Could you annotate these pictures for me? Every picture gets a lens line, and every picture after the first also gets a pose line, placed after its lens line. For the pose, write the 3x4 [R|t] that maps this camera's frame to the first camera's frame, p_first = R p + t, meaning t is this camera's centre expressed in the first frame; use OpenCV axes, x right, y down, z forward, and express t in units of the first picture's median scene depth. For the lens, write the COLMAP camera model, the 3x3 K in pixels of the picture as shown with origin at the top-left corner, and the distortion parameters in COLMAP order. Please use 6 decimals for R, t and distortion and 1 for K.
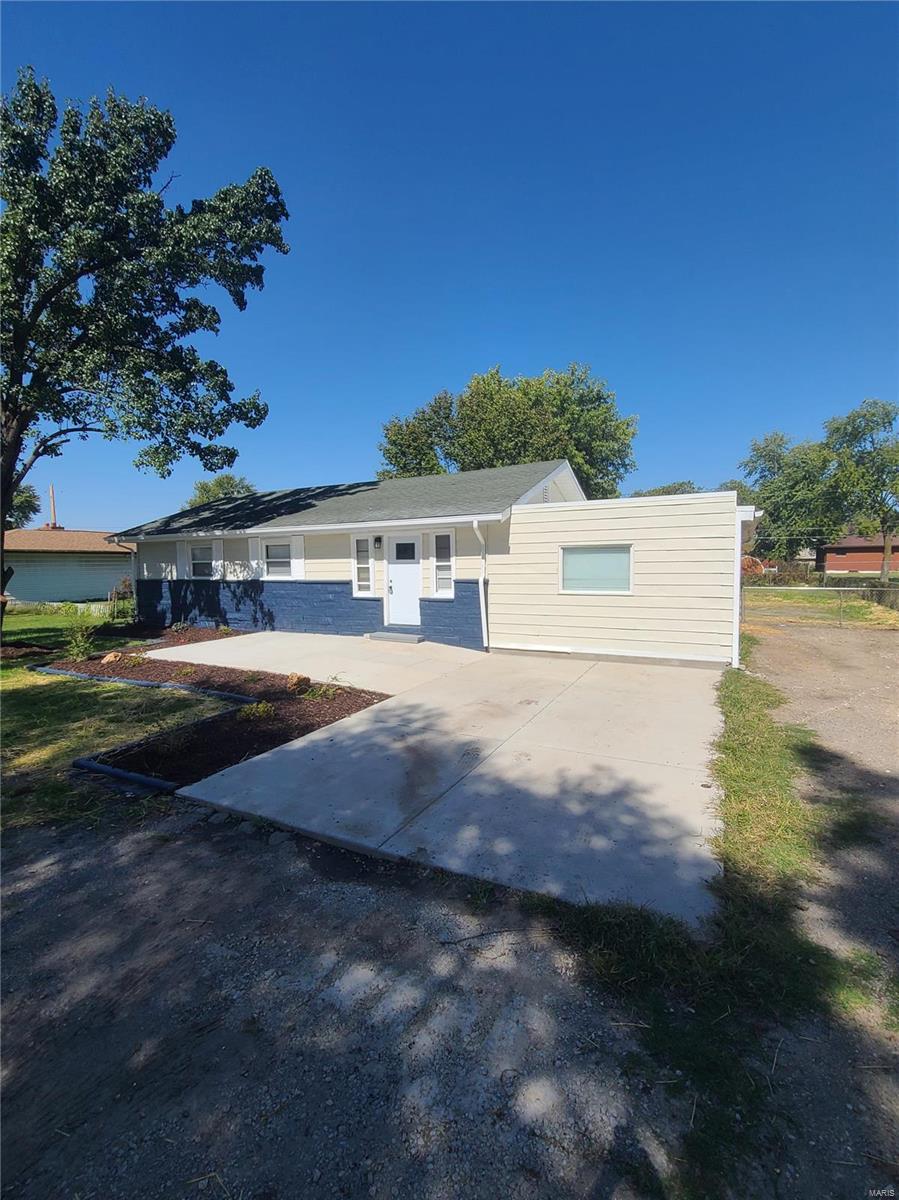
lens RADIAL K [[524.0, 0, 449.5], [0, 524.0, 600.0], [0, 0, 1]] dist [-0.000301, 0.000934]
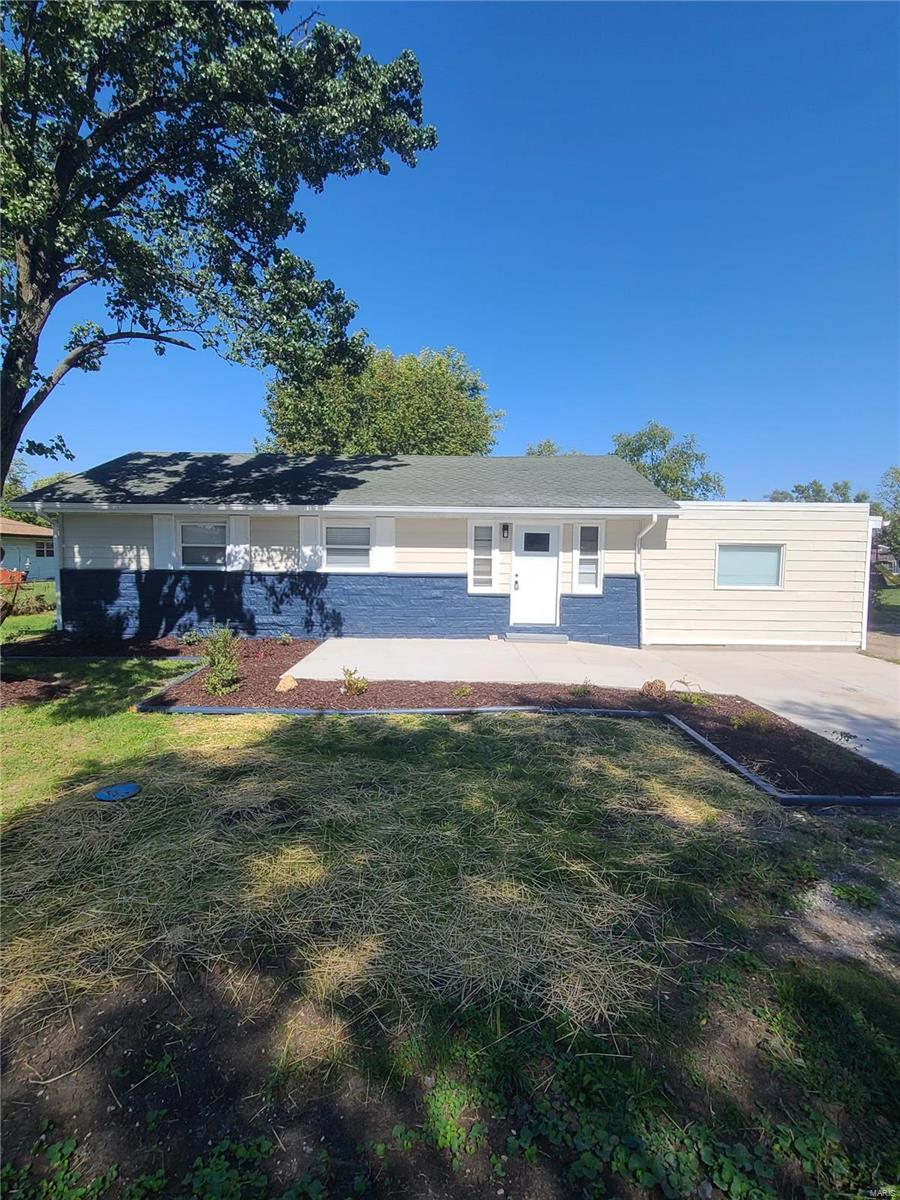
lens RADIAL K [[572.4, 0, 450.0], [0, 572.4, 600.0], [0, 0, 1]] dist [-0.000313, -0.000320]
pose [[0.890505, -0.011668, 0.454824, -0.654205], [0.008023, 0.999918, 0.009944, -0.004397], [-0.454903, -0.005206, 0.890526, 0.188131]]
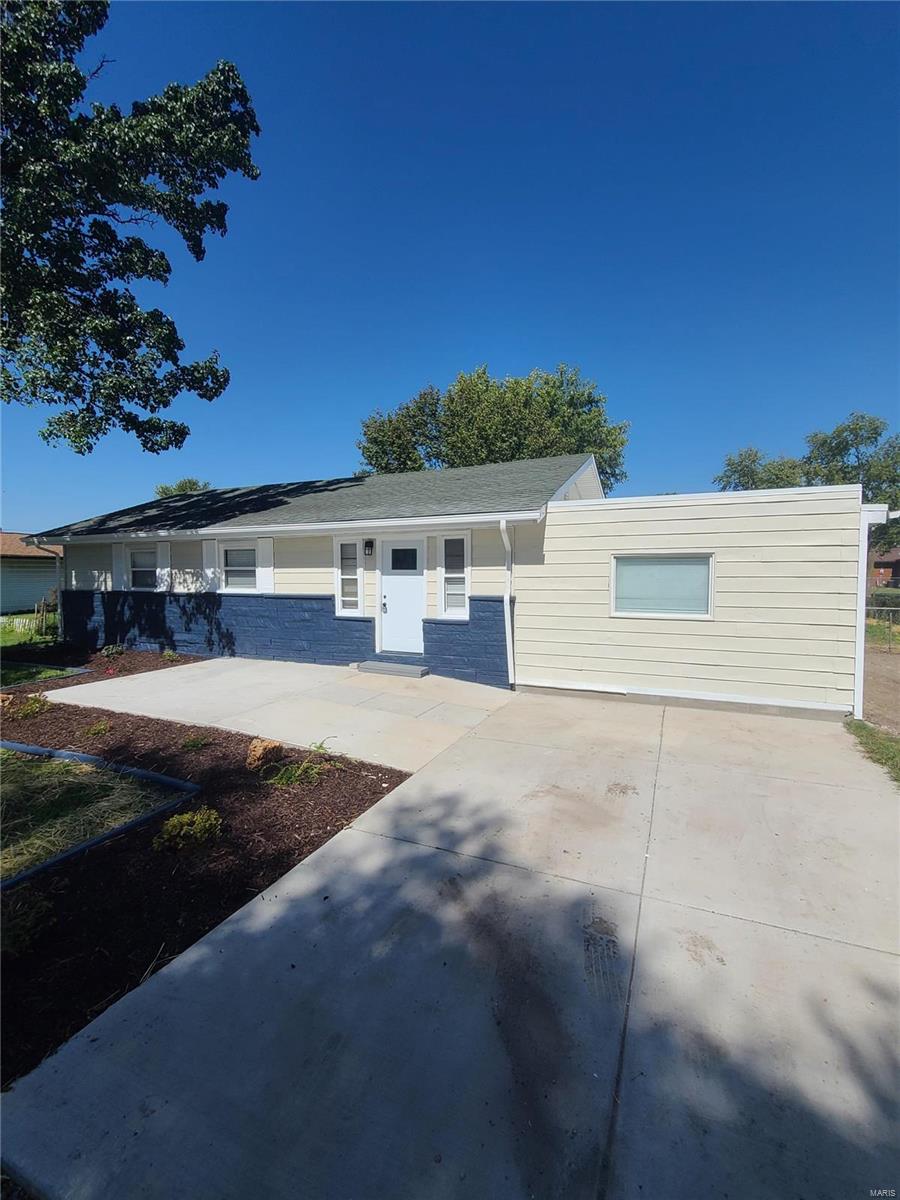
lens RADIAL K [[524.0, 0, 450.0], [0, 524.0, 600.0], [0, 0, 1]] dist [-0.000301, 0.000934]
pose [[0.998139, 0.008055, 0.060448, -0.061538], [-0.006820, 0.999764, -0.020614, -0.015438], [-0.060600, 0.020164, 0.997958, 0.205433]]
